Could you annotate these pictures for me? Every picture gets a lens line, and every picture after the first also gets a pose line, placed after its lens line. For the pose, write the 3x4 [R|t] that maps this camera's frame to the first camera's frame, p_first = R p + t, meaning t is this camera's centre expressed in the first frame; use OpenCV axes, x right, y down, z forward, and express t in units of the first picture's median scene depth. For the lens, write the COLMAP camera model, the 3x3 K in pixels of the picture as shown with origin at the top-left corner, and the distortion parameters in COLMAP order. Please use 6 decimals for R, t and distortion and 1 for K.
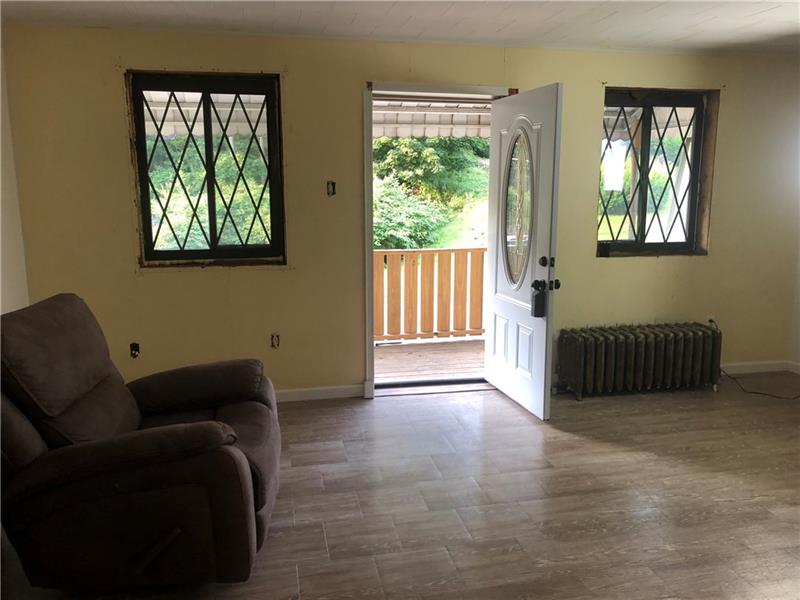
lens RADIAL K [[666.8, 0, 400.0], [0, 666.8, 300.0], [0, 0, 1]] dist [0.171130, -0.469692]
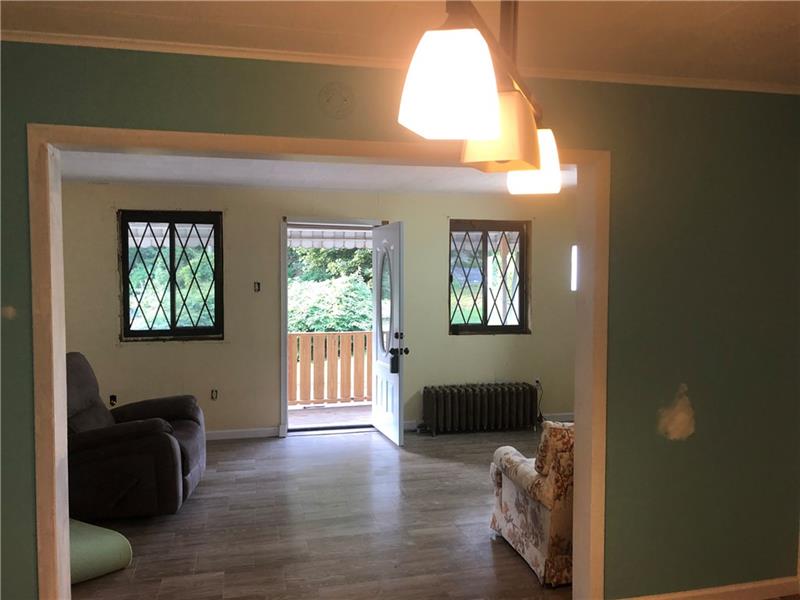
lens RADIAL K [[666.8, 0, 400.0], [0, 666.8, 300.0], [0, 0, 1]] dist [0.171130, -0.469692]
pose [[0.999555, -0.000634, 0.029811, 0.158914], [0.004797, 0.990174, -0.139757, 0.064468], [-0.029429, 0.139838, 0.989737, -0.429901]]
